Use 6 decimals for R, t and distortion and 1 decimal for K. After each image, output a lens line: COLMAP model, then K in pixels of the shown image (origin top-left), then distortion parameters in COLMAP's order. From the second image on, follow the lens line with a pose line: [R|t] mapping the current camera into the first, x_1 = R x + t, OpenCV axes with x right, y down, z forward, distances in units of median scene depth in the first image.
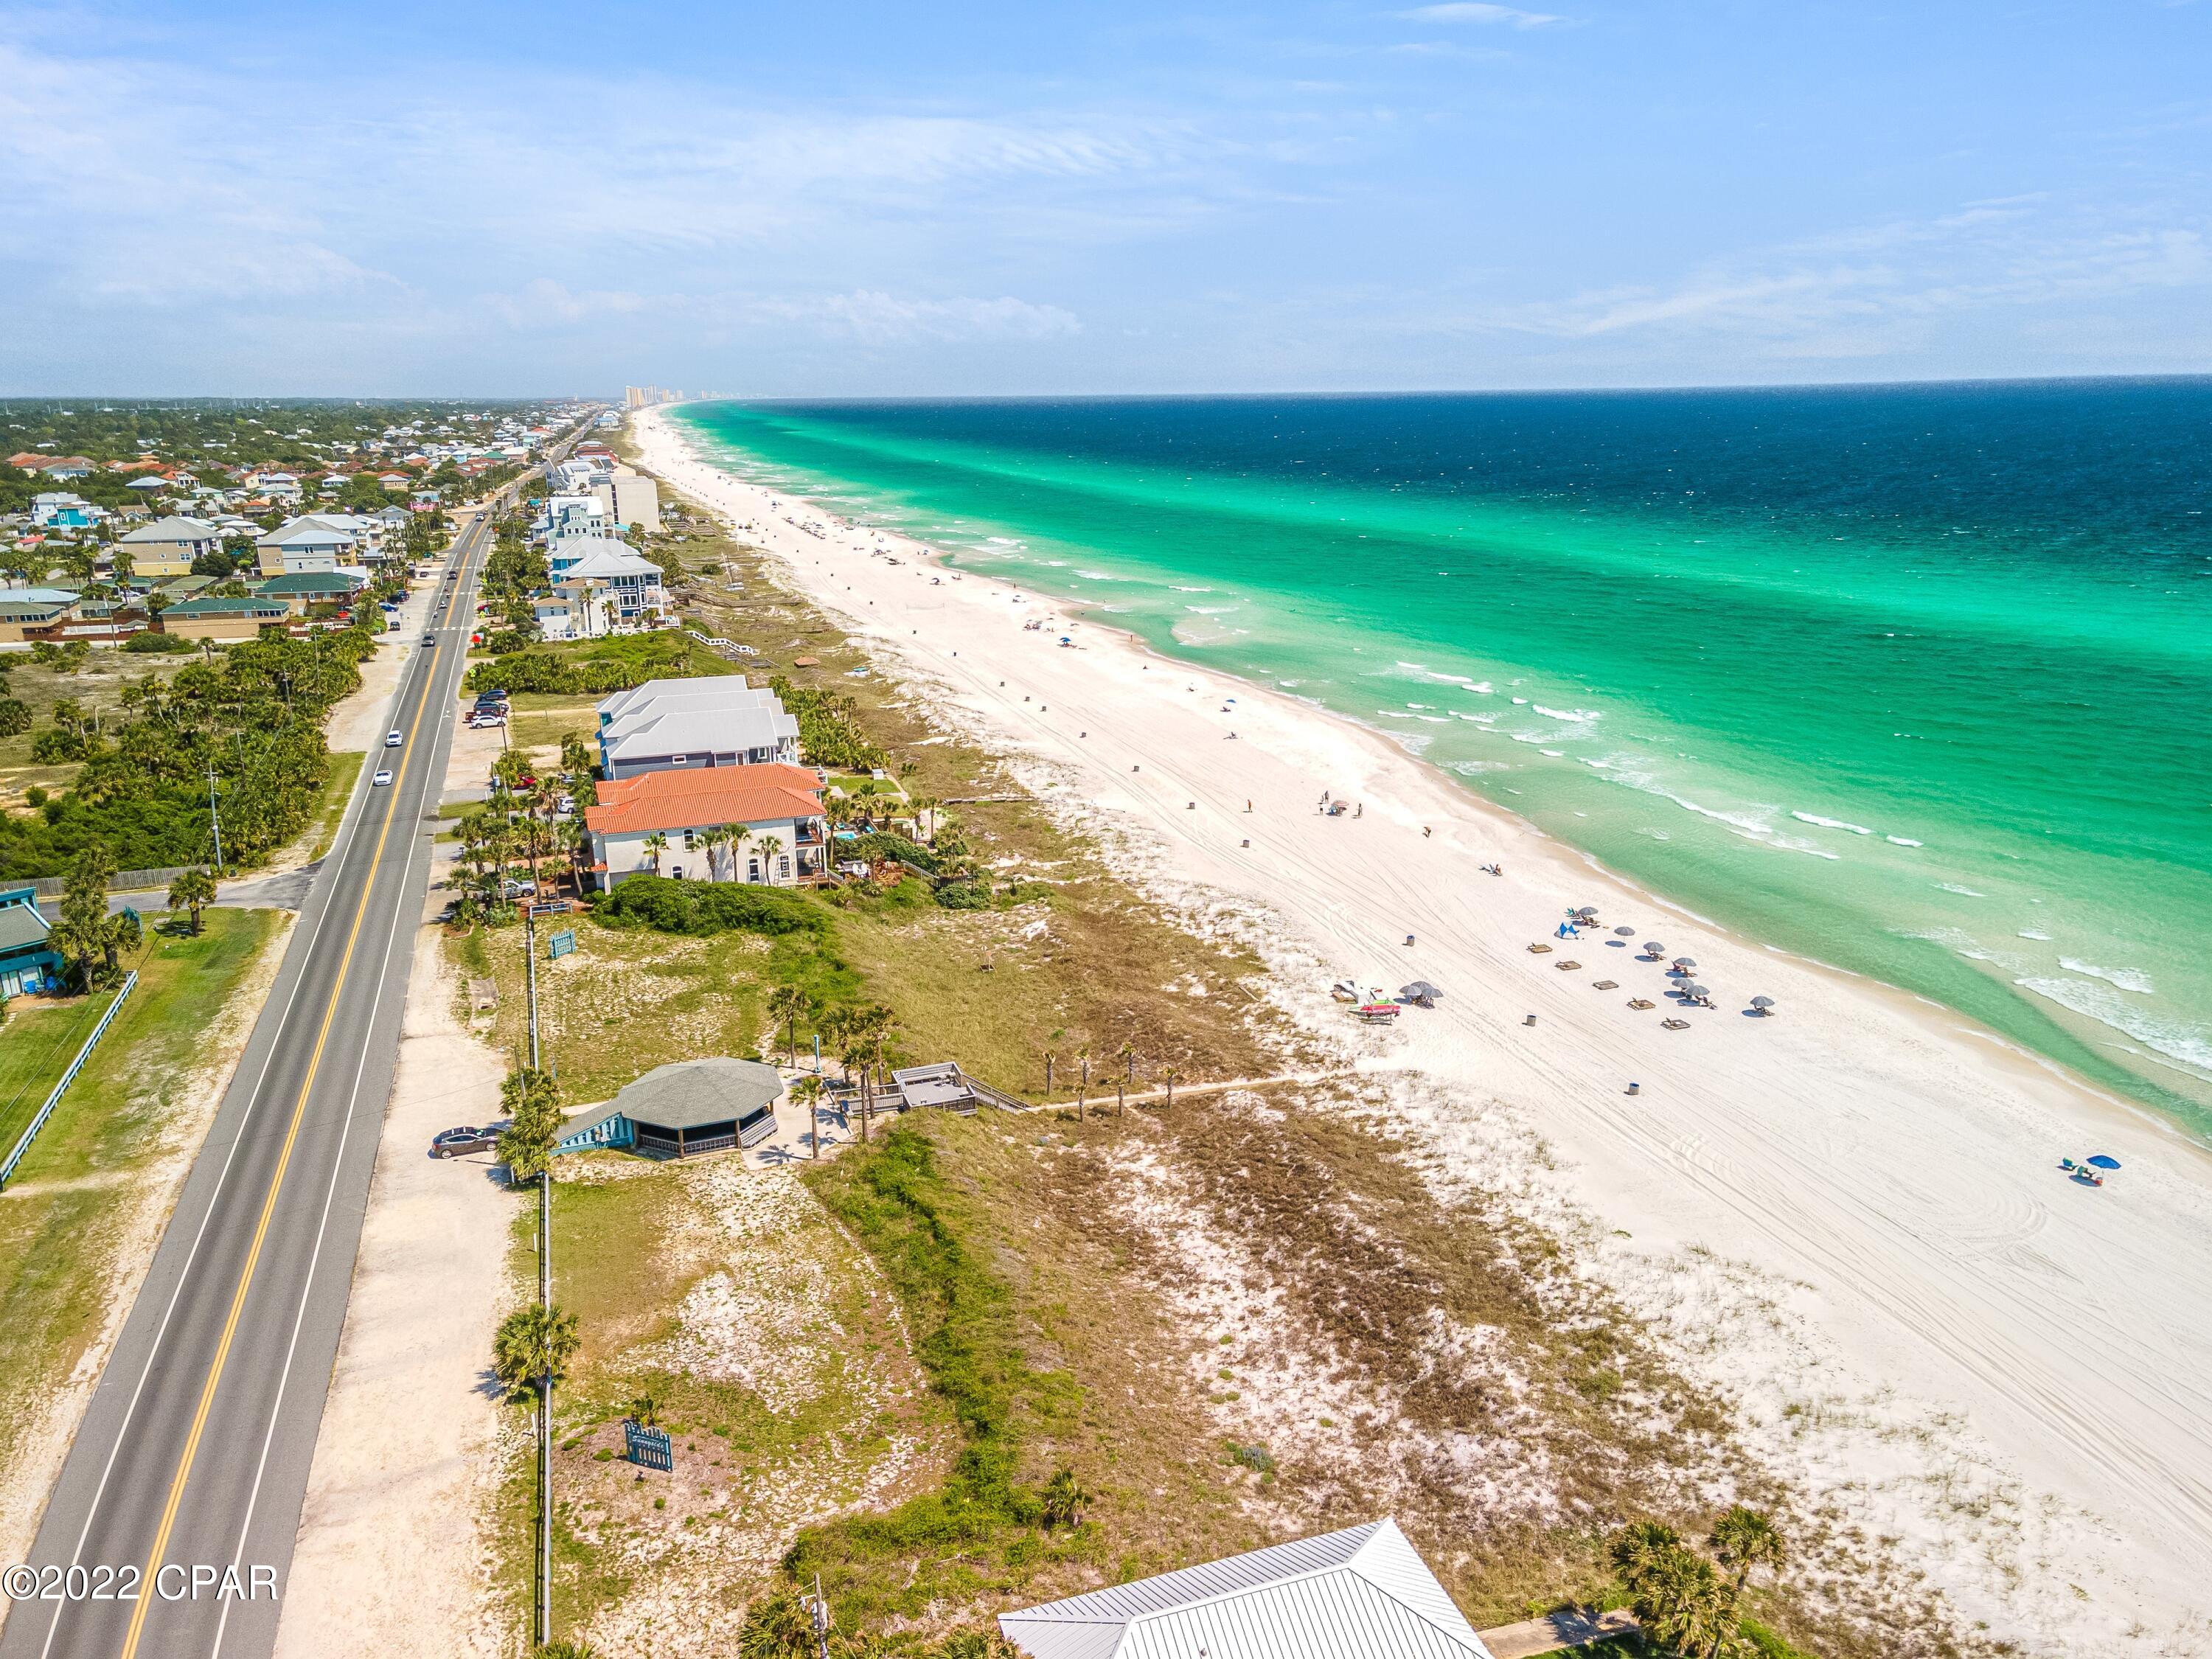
lens RADIAL K [[1613.1, 0, 1110.5], [0, 1613.1, 823.5], [0, 0, 1]] dist [0.032758, 0.060199]
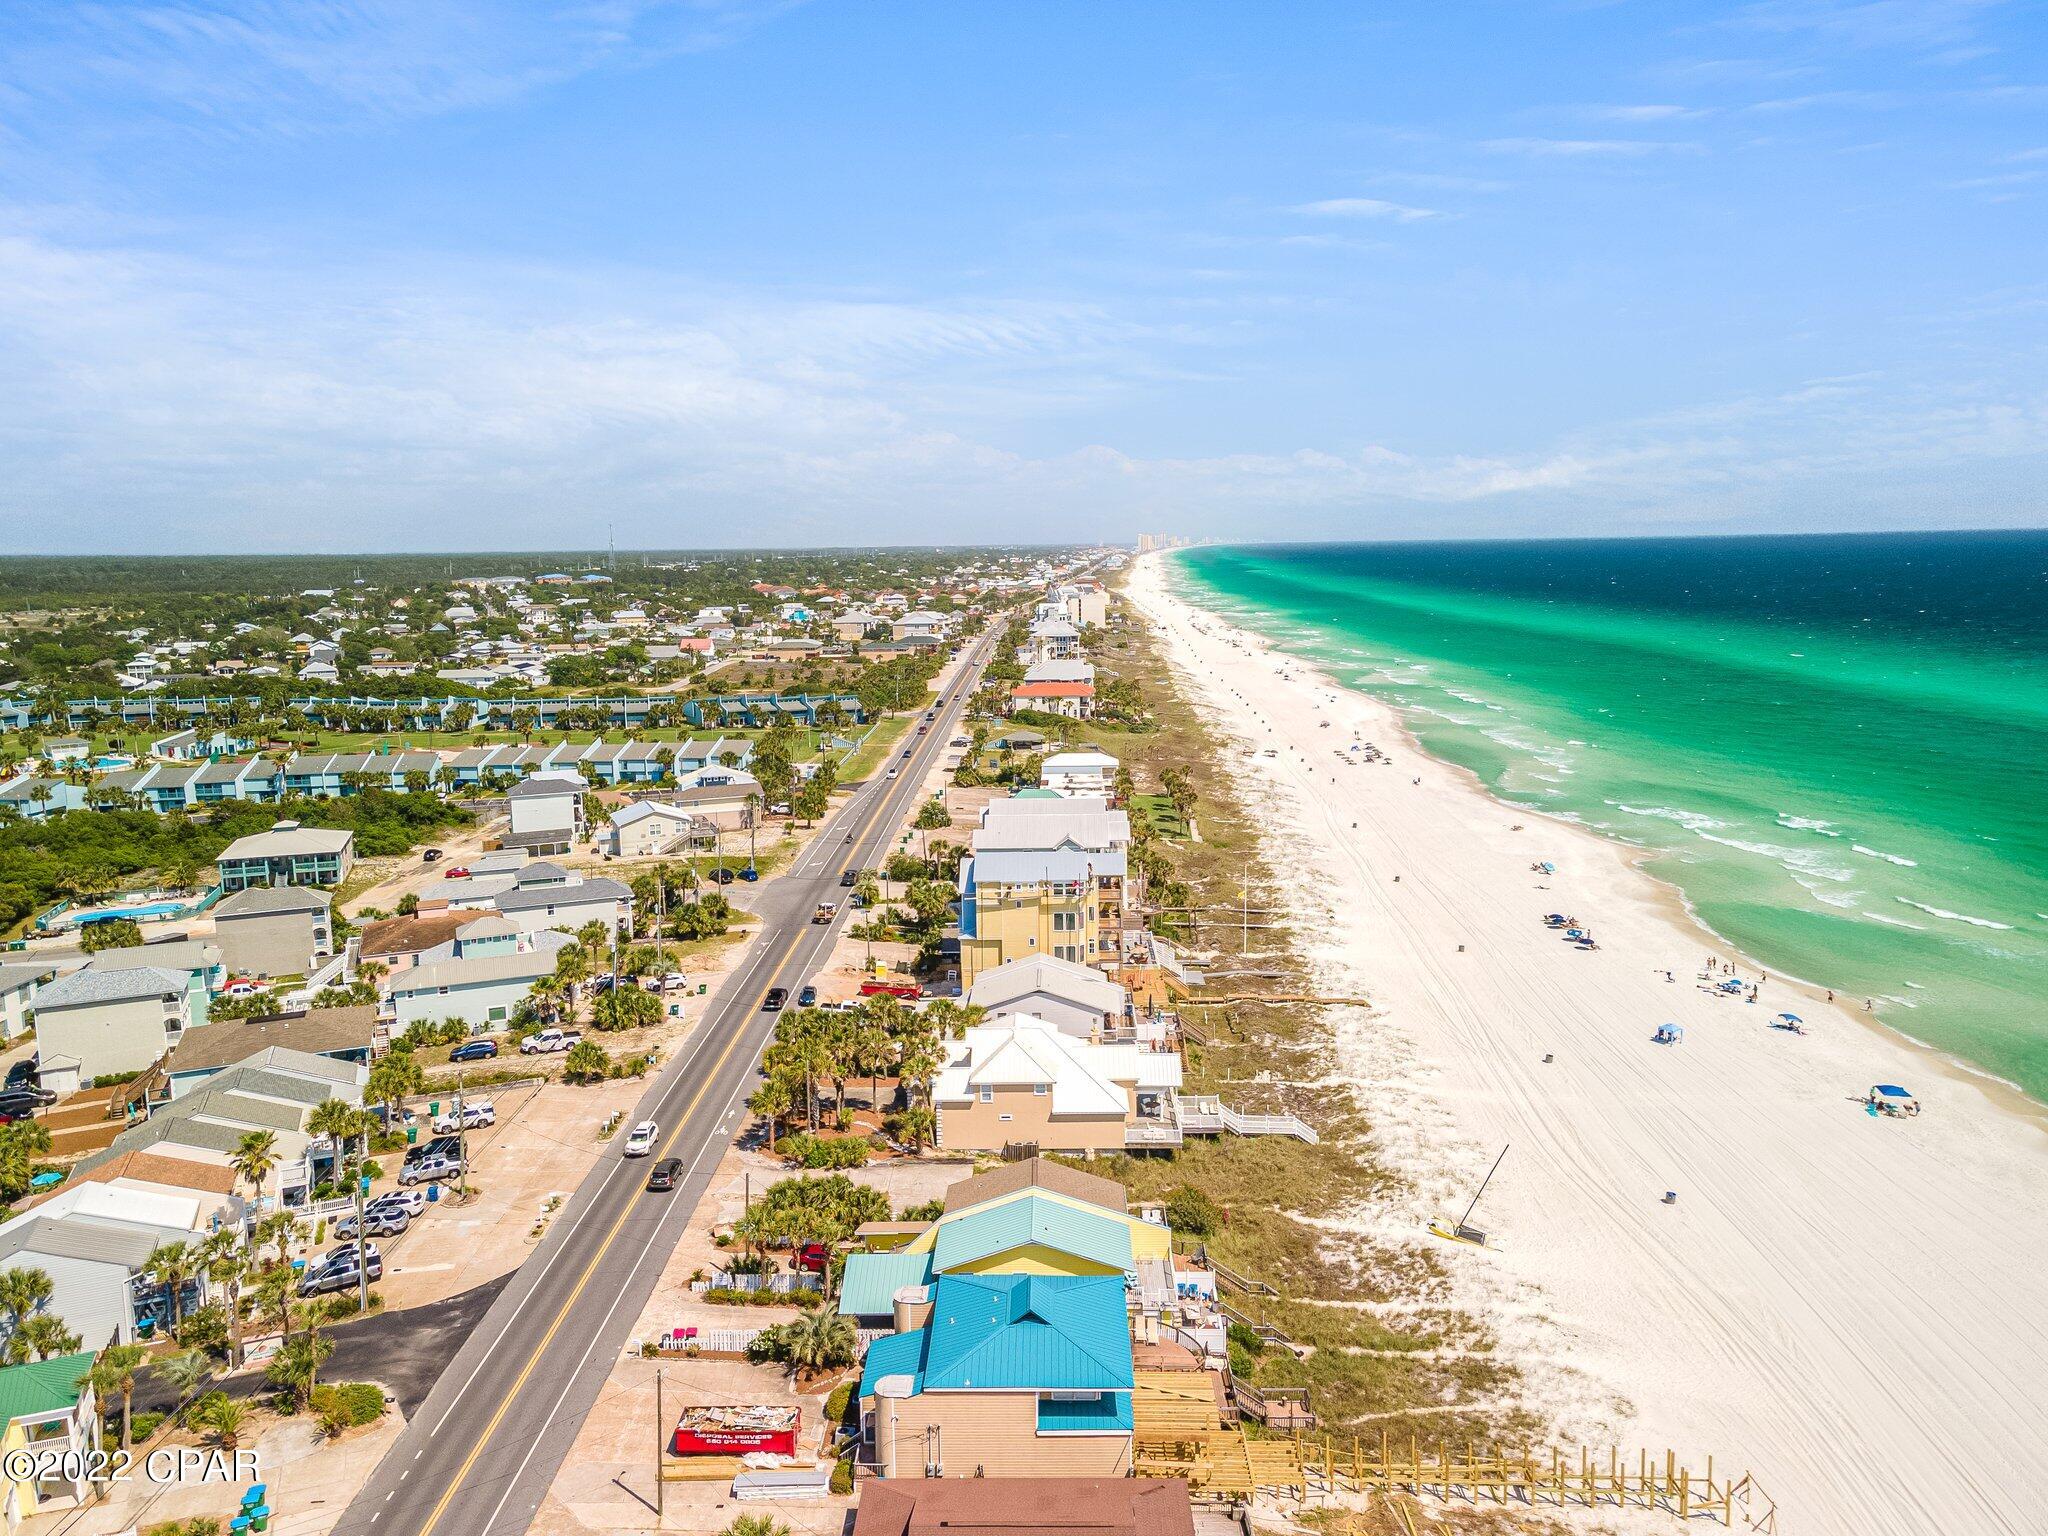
lens RADIAL K [[1493.5, 0, 1023.5], [0, 1493.5, 770.6], [0, 0, 1]] dist [0.032758, 0.060199]
pose [[0.935349, 0.053114, -0.349717, 0.139776], [-0.089603, 0.991994, -0.088990, 0.081173], [0.342190, 0.114572, 0.932619, -0.321465]]
